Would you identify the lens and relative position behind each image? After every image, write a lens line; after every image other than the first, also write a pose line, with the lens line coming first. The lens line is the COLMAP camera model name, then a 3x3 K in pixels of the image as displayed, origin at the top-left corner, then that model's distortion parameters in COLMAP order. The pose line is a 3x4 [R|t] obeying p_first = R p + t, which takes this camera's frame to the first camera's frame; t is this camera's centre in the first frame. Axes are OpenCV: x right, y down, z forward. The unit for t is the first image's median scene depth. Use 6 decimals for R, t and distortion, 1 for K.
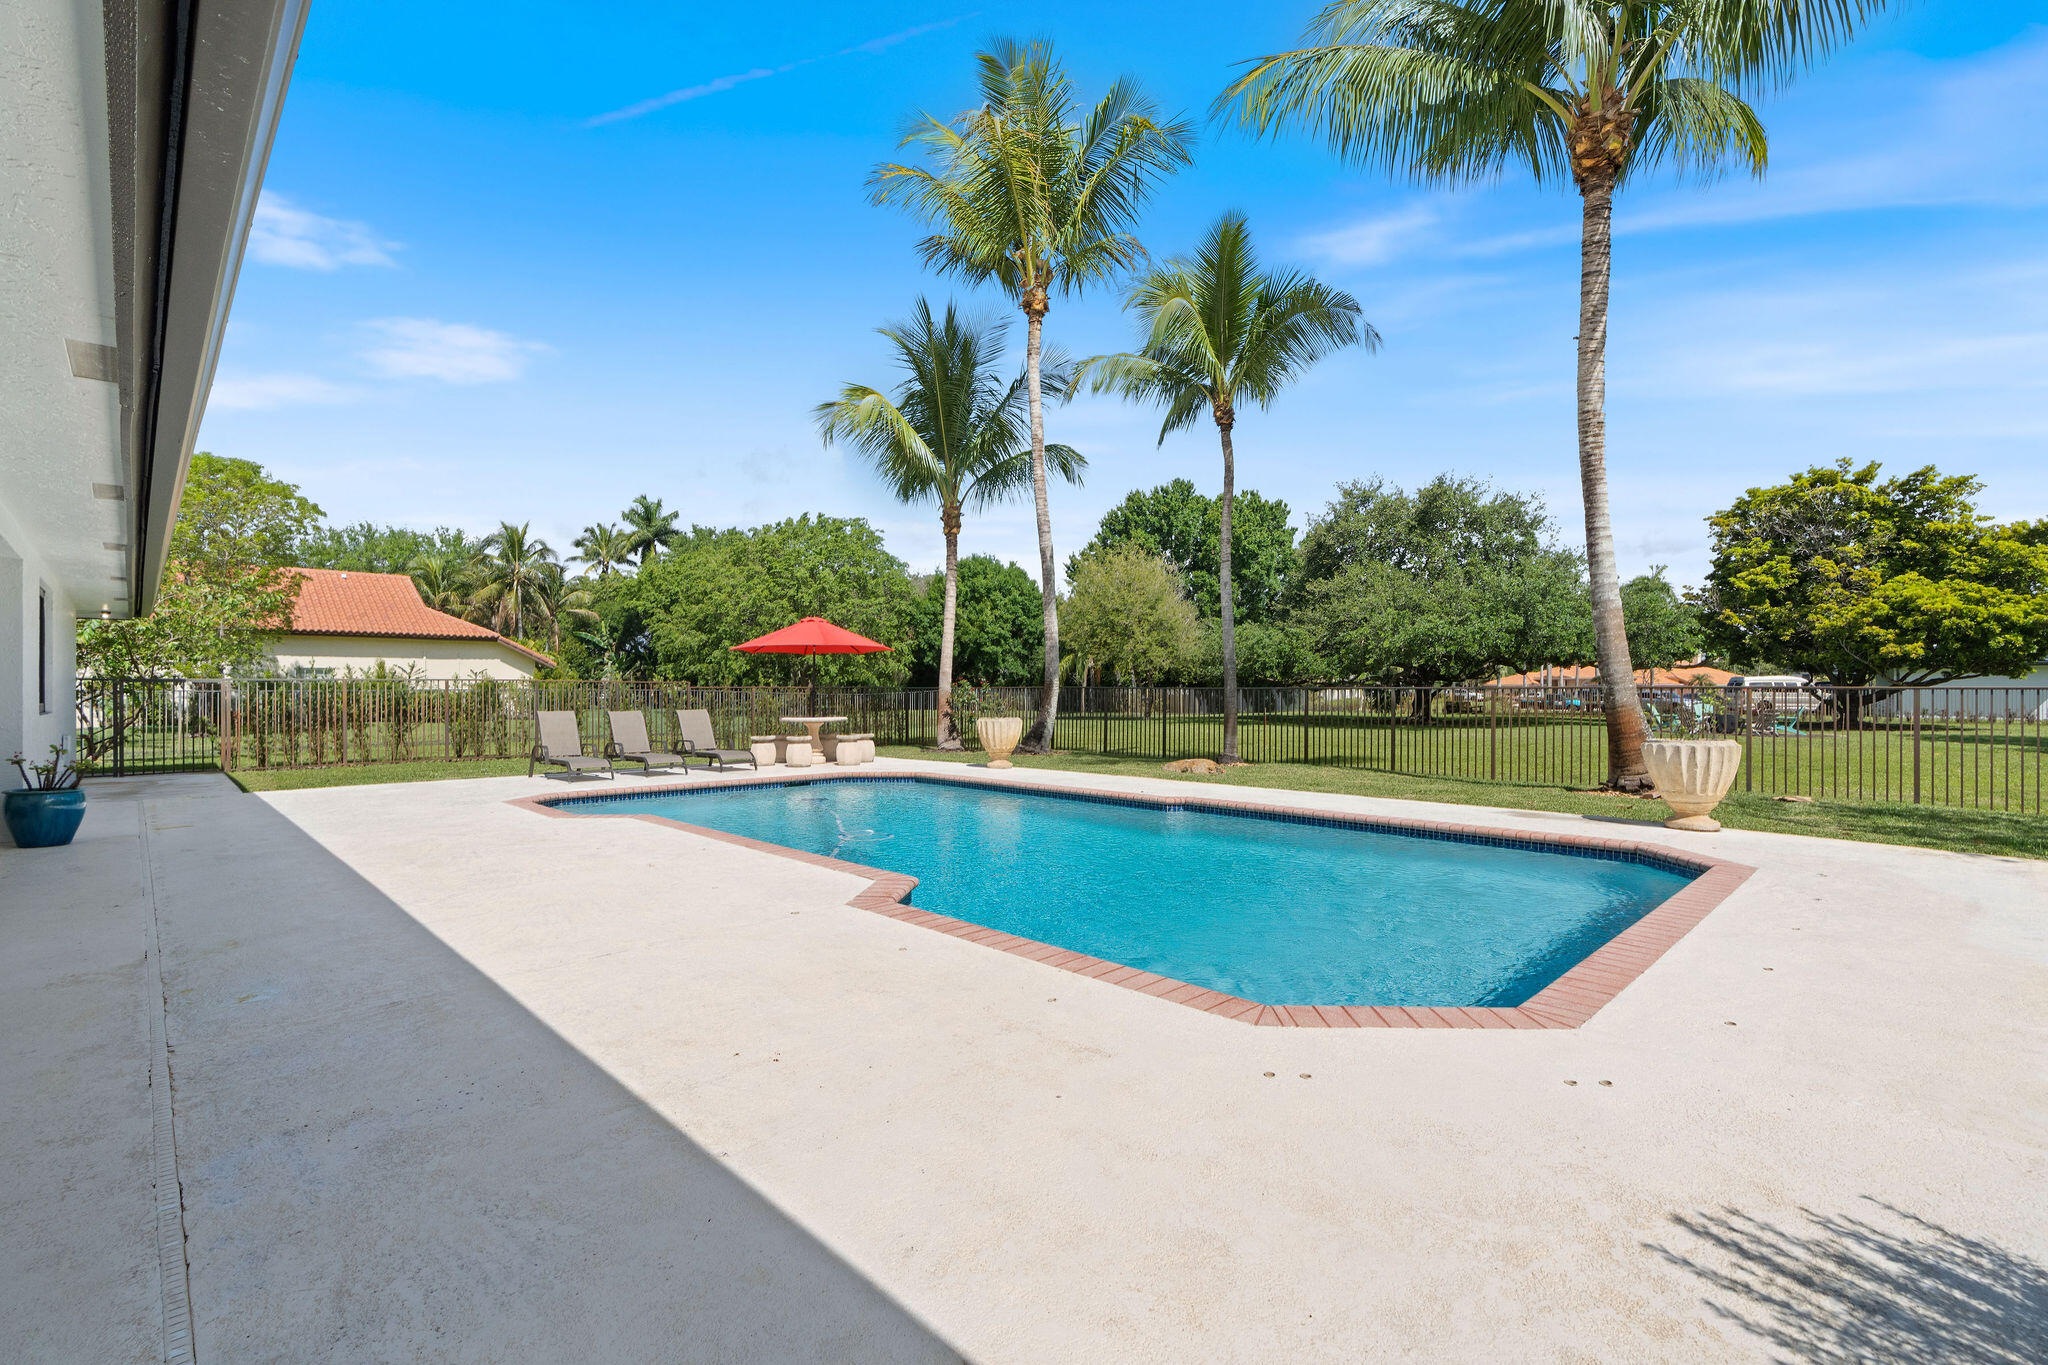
lens RADIAL K [[918.5, 0, 1035.0], [0, 918.5, 688.3], [0, 0, 1]] dist [-0.002064, -0.000033]
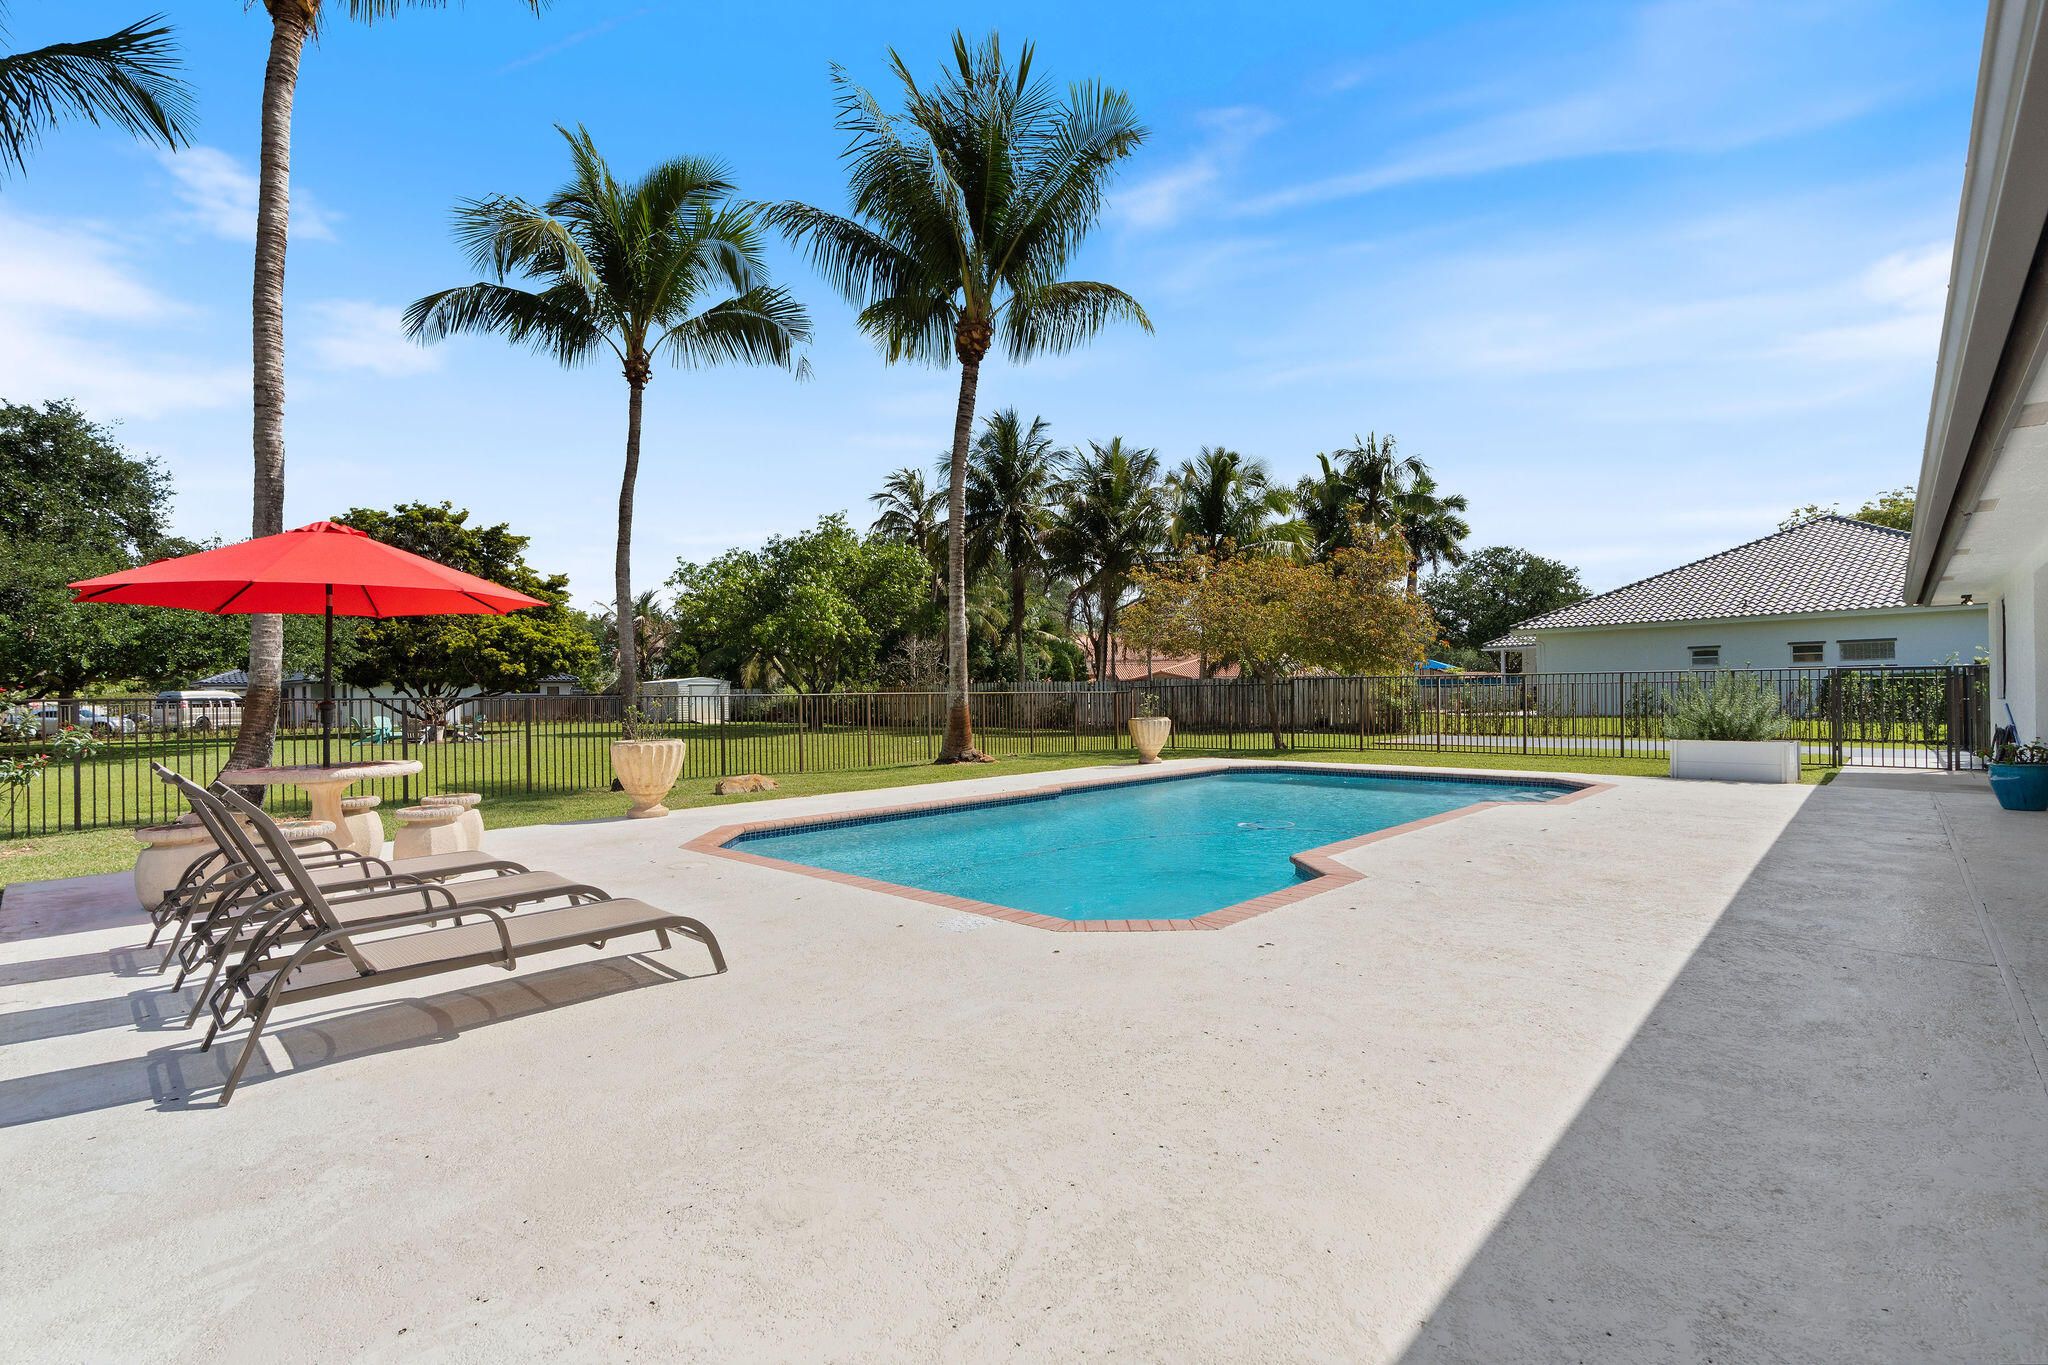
lens RADIAL K [[918.5, 0, 1038.1], [0, 918.5, 683.5], [0, 0, 1]] dist [-0.002064, -0.000033]
pose [[0.017651, 0.005242, 0.999830, -0.272911], [0.016390, 0.999850, -0.005531, -0.002759], [-0.999710, 0.016485, 0.017563, 0.250183]]
